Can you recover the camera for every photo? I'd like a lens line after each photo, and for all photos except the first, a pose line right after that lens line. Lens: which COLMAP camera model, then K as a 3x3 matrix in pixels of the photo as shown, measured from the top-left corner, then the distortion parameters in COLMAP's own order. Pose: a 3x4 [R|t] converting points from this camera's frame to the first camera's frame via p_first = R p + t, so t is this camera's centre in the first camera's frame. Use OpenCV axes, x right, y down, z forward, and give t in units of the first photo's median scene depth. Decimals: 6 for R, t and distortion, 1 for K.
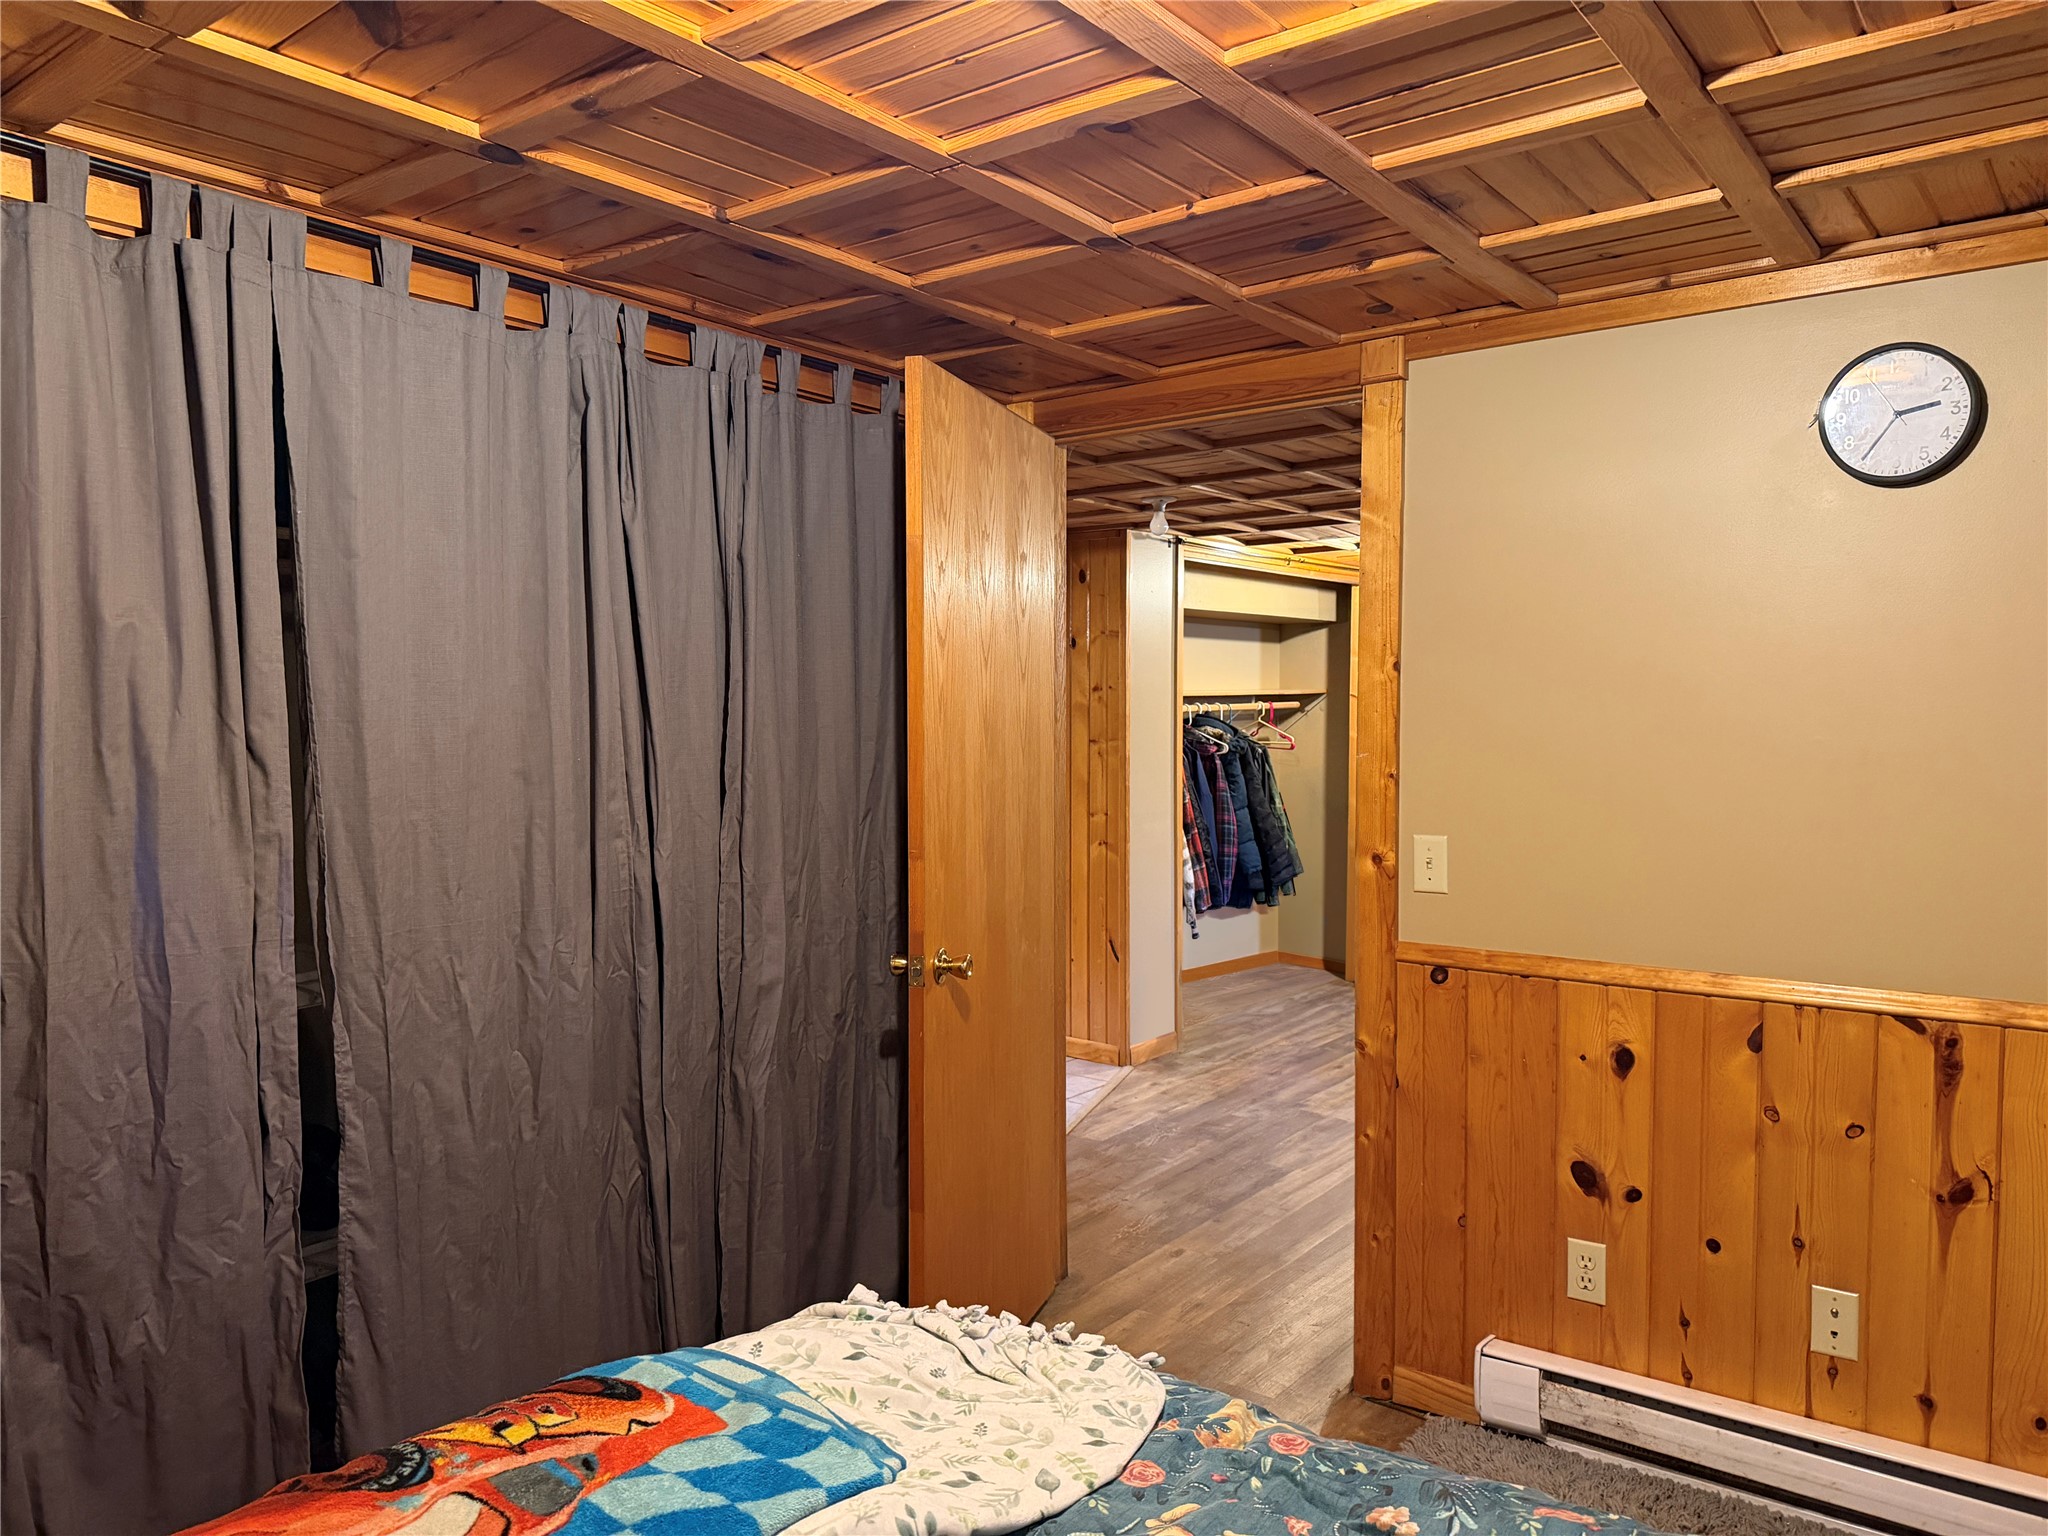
lens RADIAL K [[1449.9, 0, 1021.6], [0, 1449.9, 779.0], [0, 0, 1]] dist [0.025438, -0.040162]
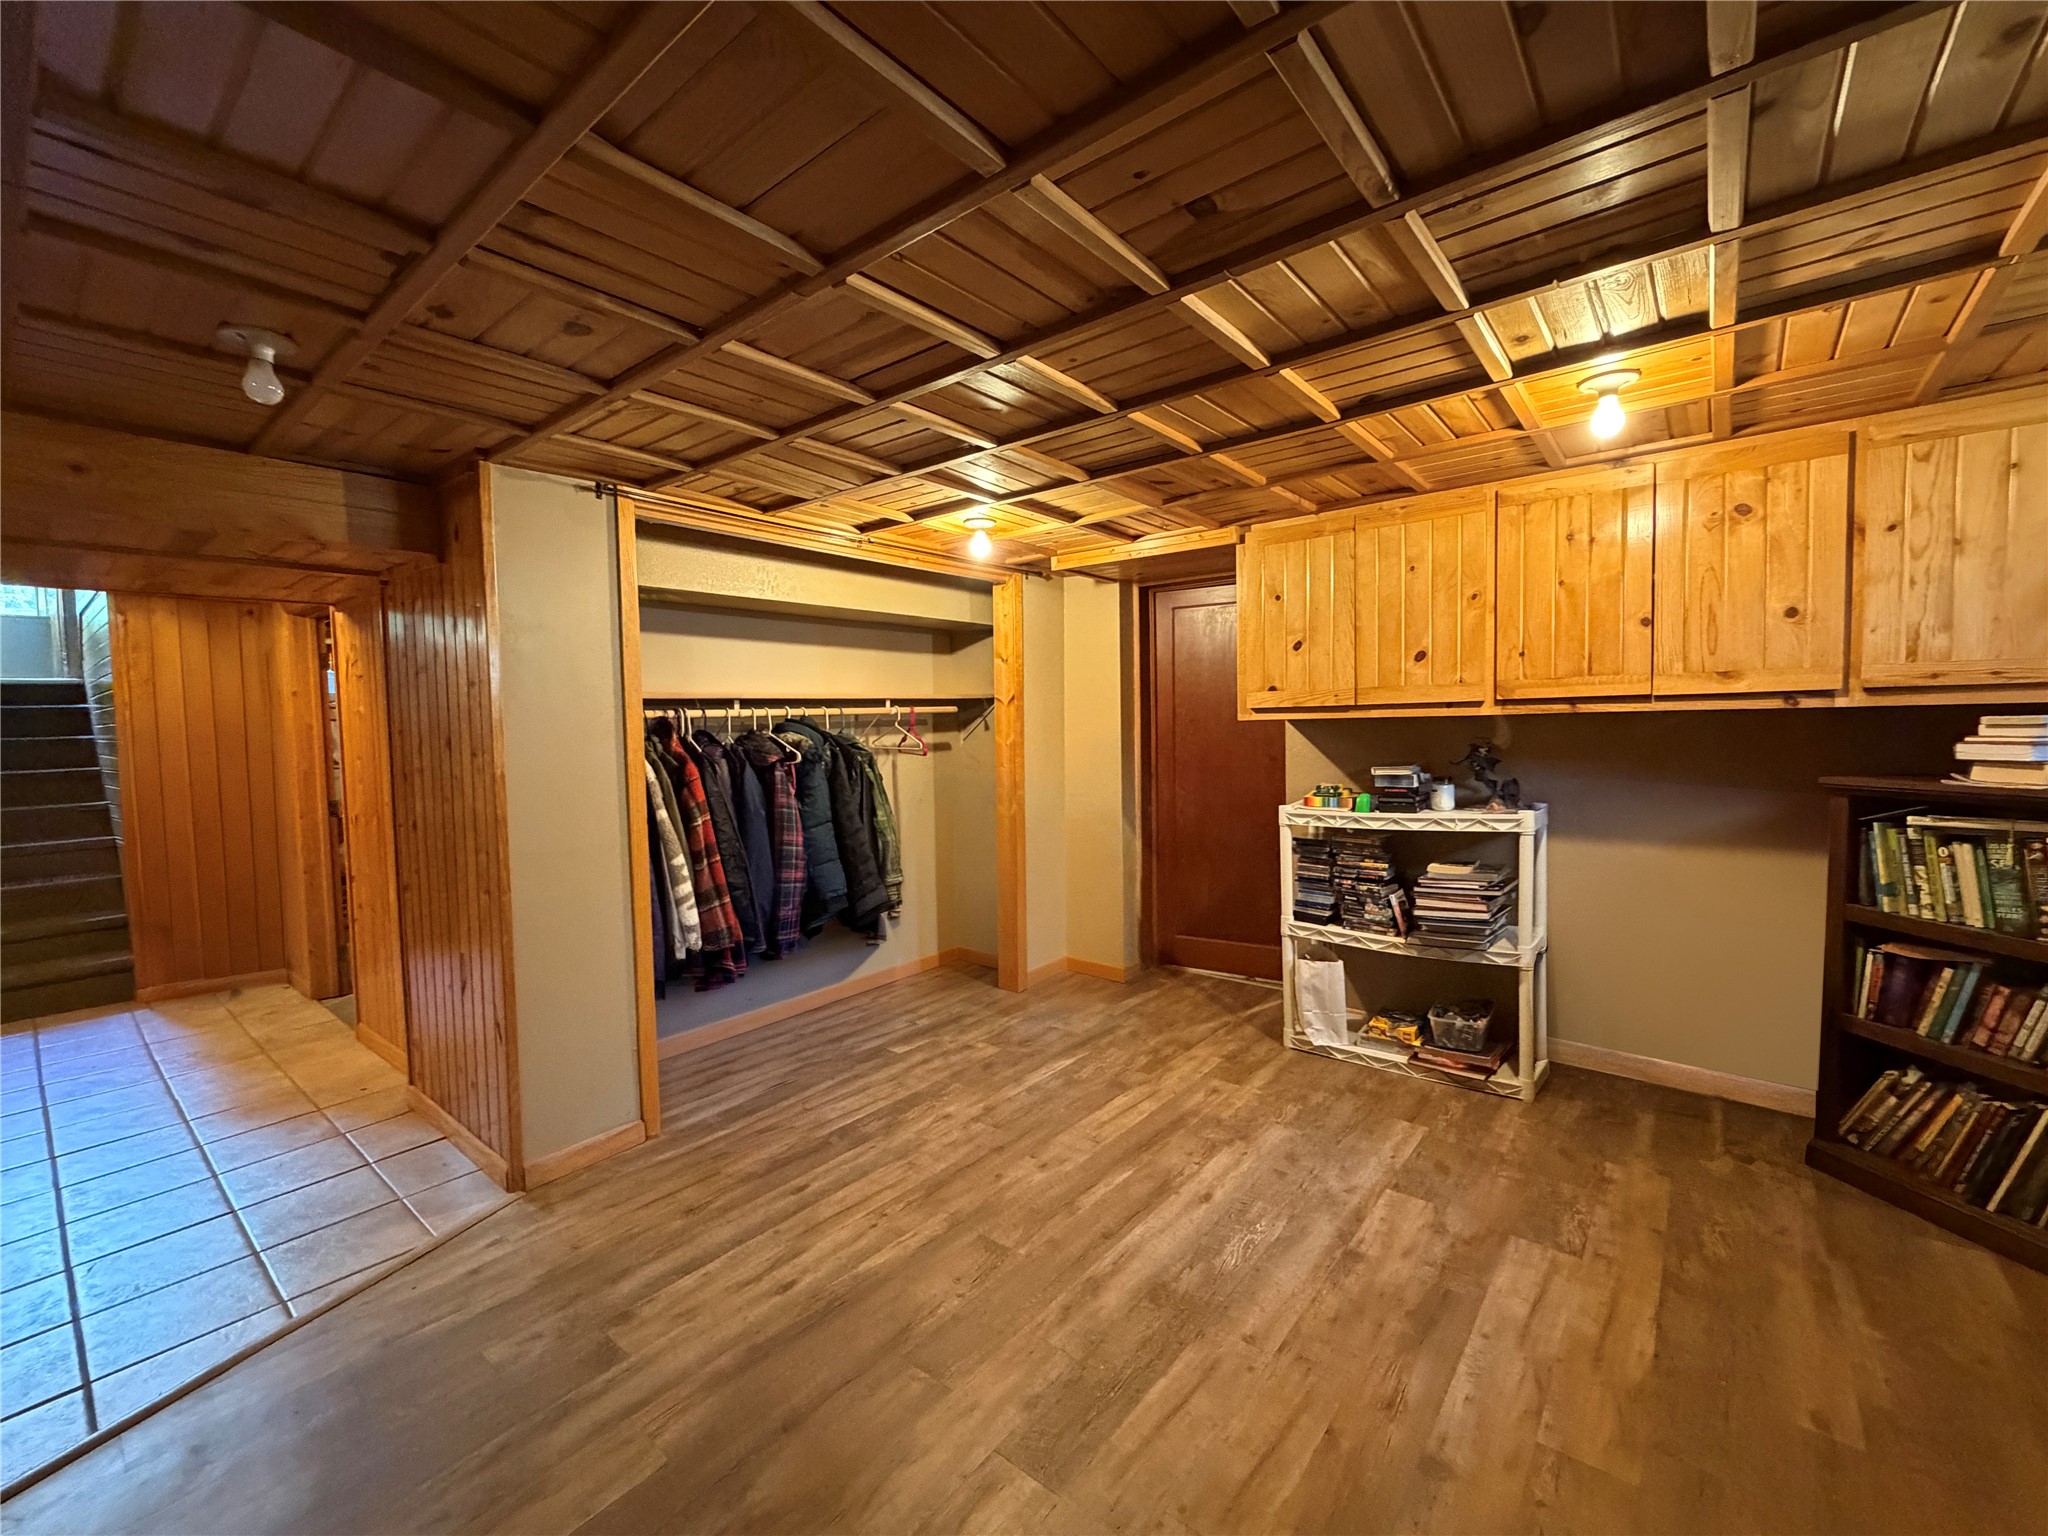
lens RADIAL K [[840.2, 0, 1049.6], [0, 840.2, 773.8], [0, 0, 1]] dist [-0.000664, -0.000051]
pose [[0.999544, -0.018365, -0.023976, 0.313080], [0.018598, 0.999782, 0.009527, -0.013440], [0.023796, -0.009968, 0.999667, 0.503215]]
